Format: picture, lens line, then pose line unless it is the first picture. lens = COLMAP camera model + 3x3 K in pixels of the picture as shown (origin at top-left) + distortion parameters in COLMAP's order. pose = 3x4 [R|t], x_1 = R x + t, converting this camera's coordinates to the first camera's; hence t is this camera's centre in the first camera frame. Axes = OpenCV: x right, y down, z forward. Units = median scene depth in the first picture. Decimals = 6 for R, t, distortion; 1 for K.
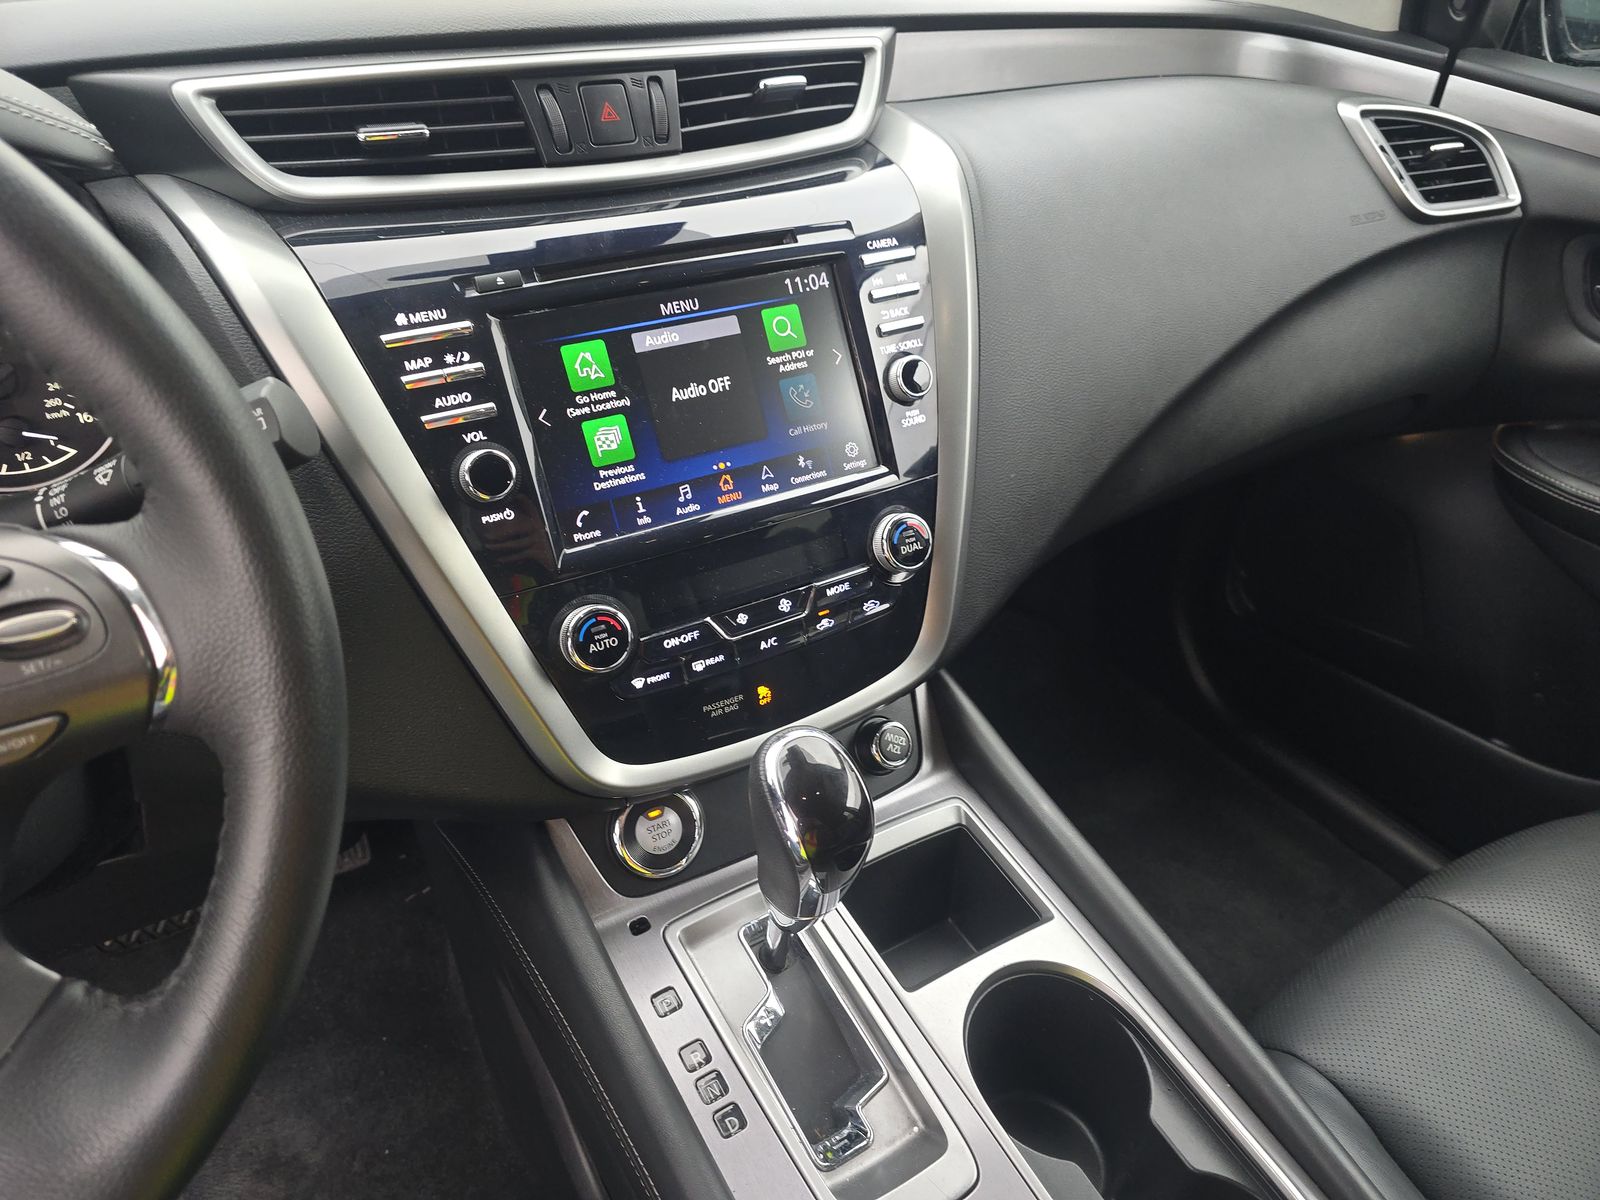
lens RADIAL K [[1087.1, 0, 792.0], [0, 1087.1, 606.5], [0, 0, 1]] dist [0.020215, -0.026498]
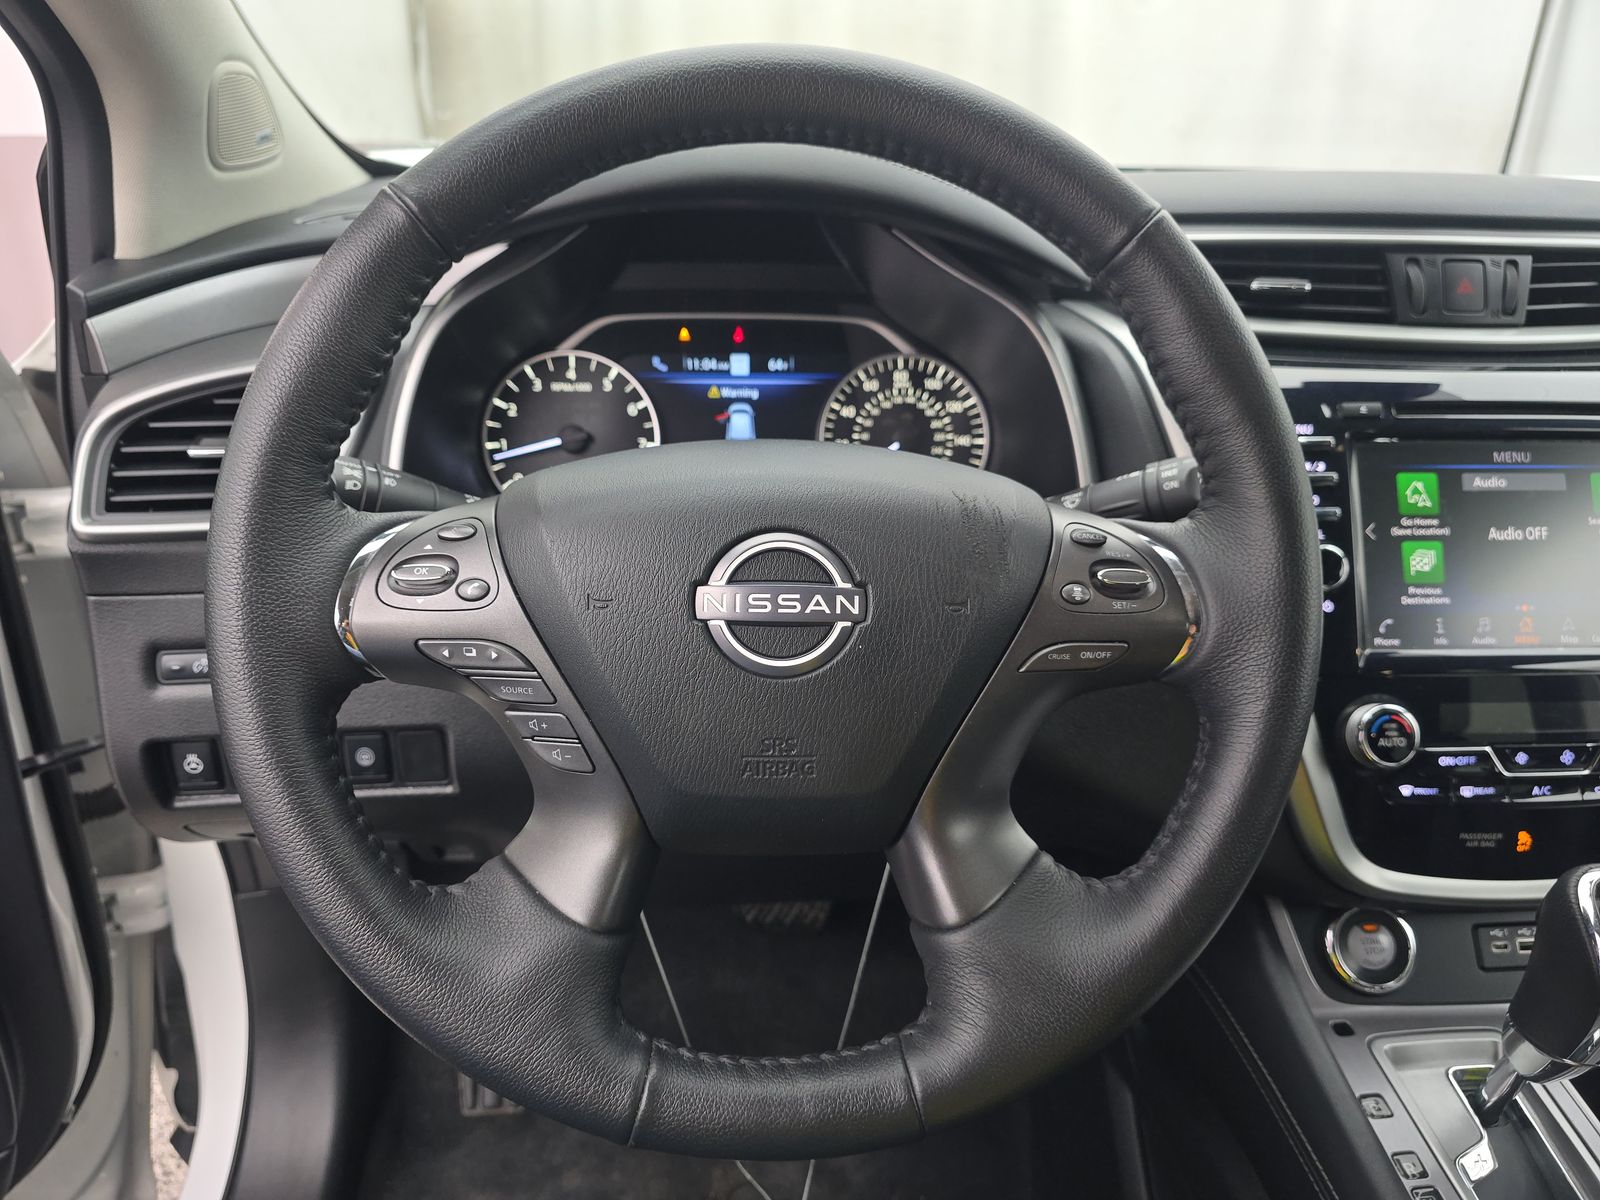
lens RADIAL K [[1087.1, 0, 795.9], [0, 1087.1, 584.7], [0, 0, 1]] dist [0.020215, -0.026498]
pose [[0.888366, 0.186452, -0.419573, -0.255679], [-0.258987, 0.958068, -0.122604, 0.159896], [0.379120, 0.217582, 0.899403, -0.207236]]
